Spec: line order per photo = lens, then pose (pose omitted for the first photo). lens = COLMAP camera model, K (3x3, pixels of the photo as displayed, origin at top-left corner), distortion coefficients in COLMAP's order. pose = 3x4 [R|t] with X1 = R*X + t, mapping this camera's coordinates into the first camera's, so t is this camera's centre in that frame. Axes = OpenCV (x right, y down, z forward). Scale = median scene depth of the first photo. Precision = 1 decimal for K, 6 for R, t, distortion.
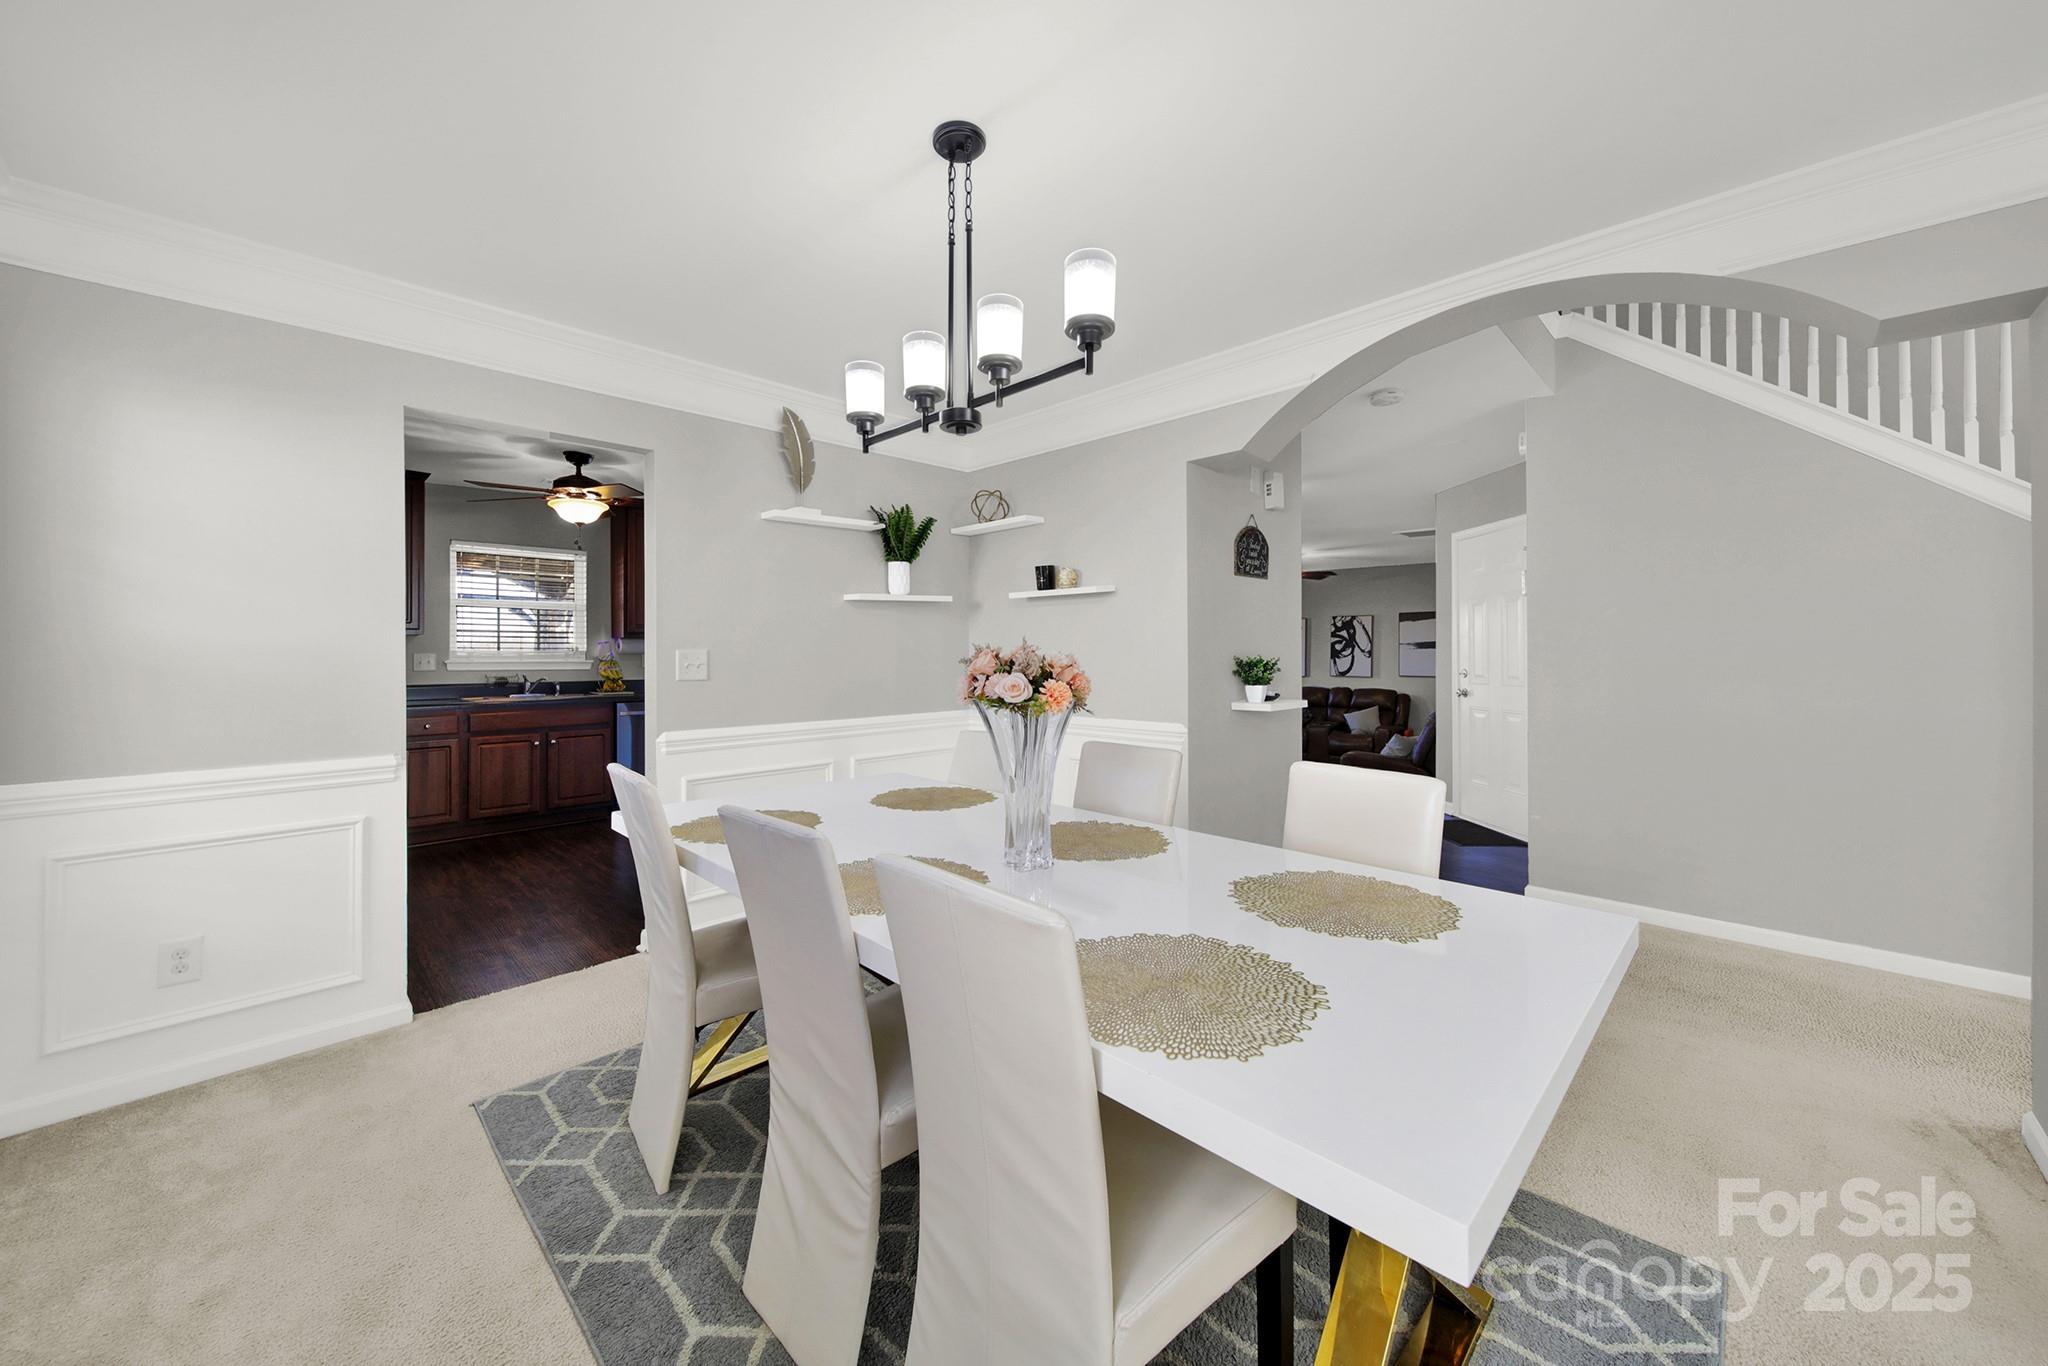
lens RADIAL K [[742.9, 0, 1027.6], [0, 742.9, 668.4], [0, 0, 1]] dist [0.002788, -0.000927]
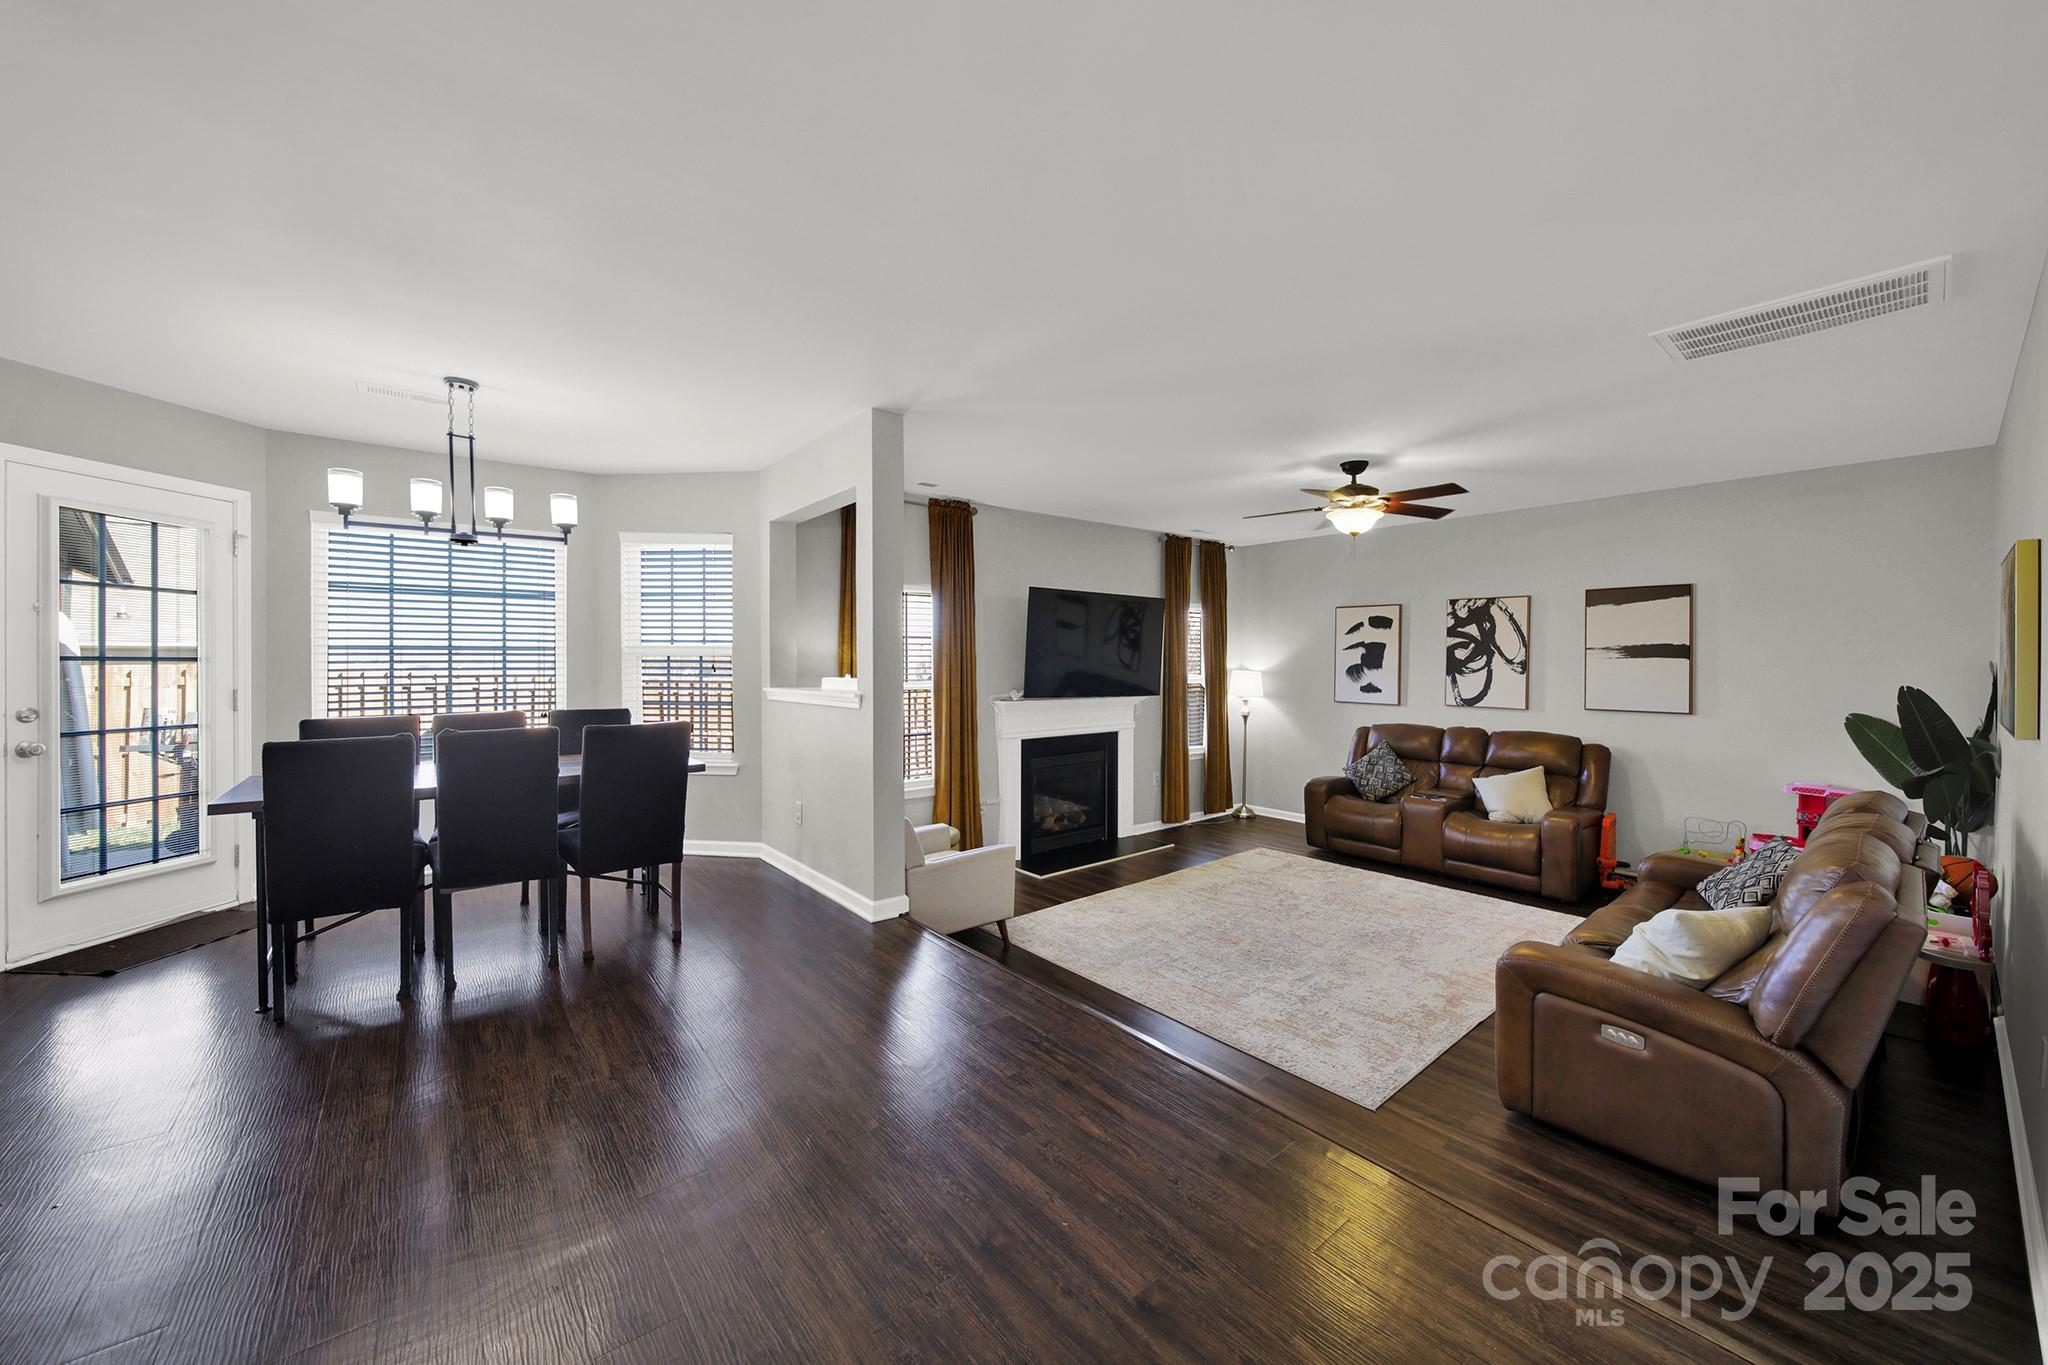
lens RADIAL K [[742.9, 0, 1021.1], [0, 742.9, 665.4], [0, 0, 1]] dist [0.002788, -0.000927]
pose [[0.992860, 0.006506, -0.119105, 0.163090], [-0.008031, 0.999892, -0.012328, -0.011236], [0.119012, 0.013197, 0.992805, 0.423082]]
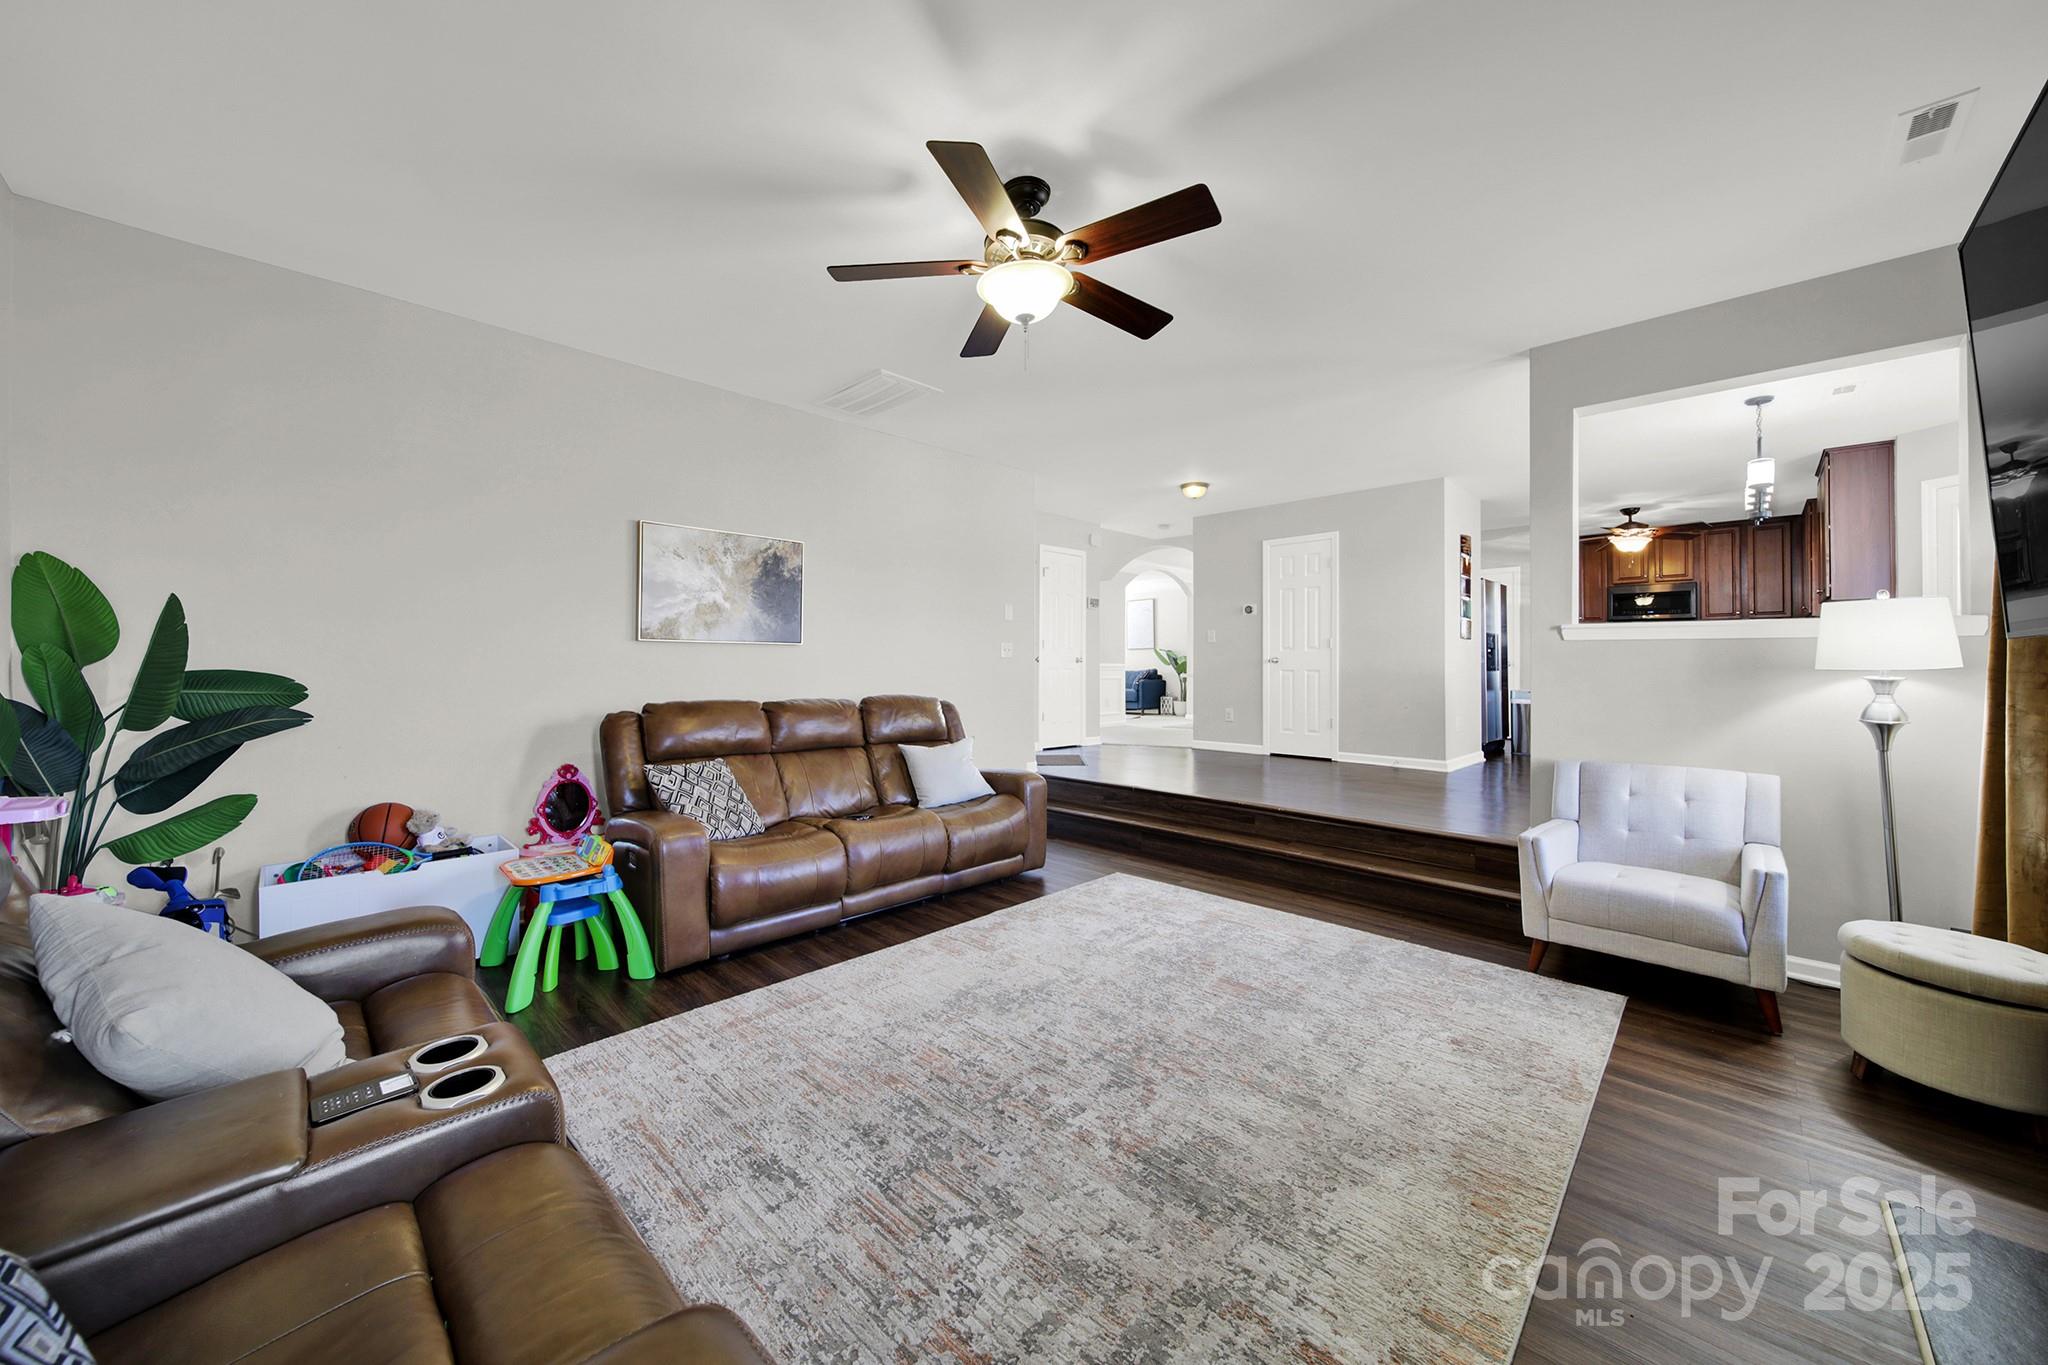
lens RADIAL K [[742.9, 0, 1026.1], [0, 742.9, 665.2], [0, 0, 1]] dist [0.002788, -0.000927]
pose [[-0.999998, -0.001548, 0.001413, 0.308074], [-0.001521, 0.999825, 0.018672, 0.010939], [-0.001441, 0.018669, -0.999825, 1.129602]]
